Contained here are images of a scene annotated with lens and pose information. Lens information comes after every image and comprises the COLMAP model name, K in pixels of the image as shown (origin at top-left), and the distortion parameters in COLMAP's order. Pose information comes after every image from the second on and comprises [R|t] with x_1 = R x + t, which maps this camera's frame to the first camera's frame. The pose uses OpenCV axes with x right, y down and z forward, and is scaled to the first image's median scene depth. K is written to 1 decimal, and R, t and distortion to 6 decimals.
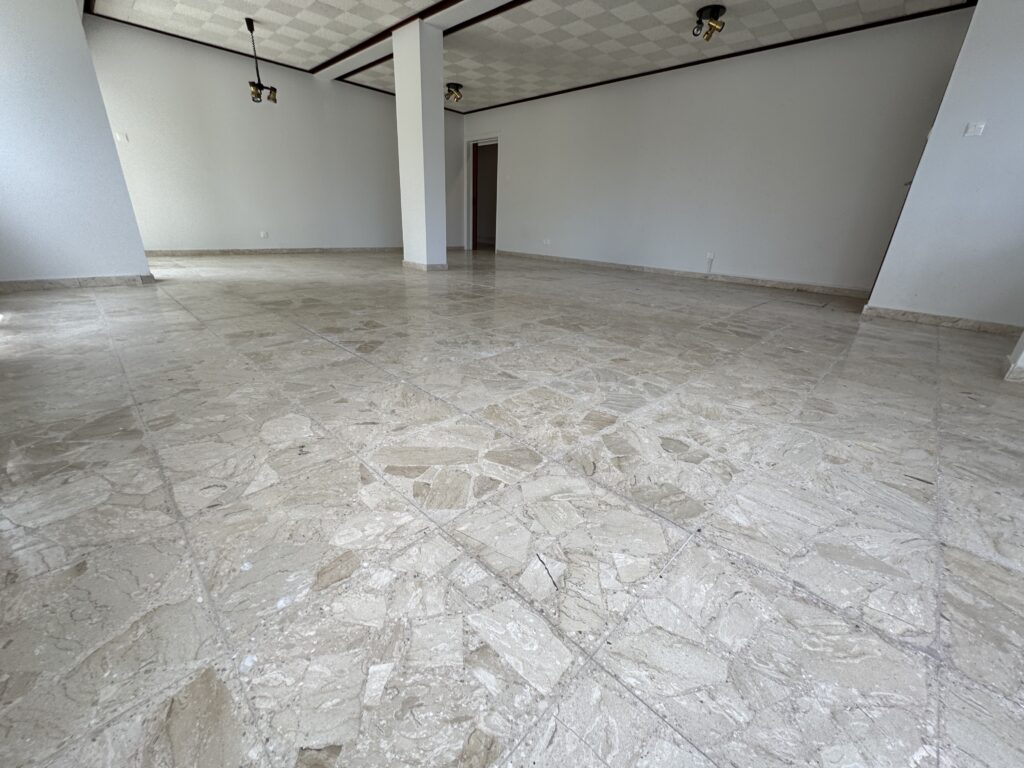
lens RADIAL K [[408.1, 0, 514.4], [0, 408.1, 386.5], [0, 0, 1]] dist [-0.002314, -0.000038]
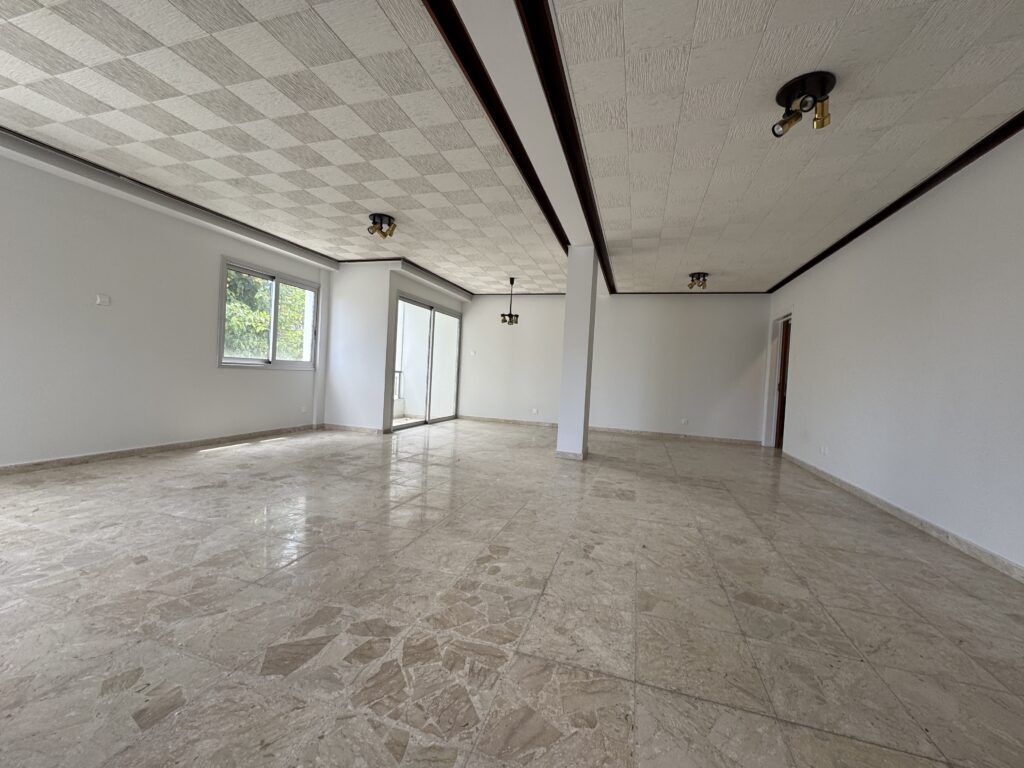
lens RADIAL K [[408.1, 0, 511.6], [0, 408.1, 380.7], [0, 0, 1]] dist [-0.002314, -0.000038]
pose [[0.458786, -0.005715, -0.888528, 1.496430], [-0.362771, 0.911636, -0.193178, -0.573573], [0.811118, 0.410959, 0.416172, 1.138239]]
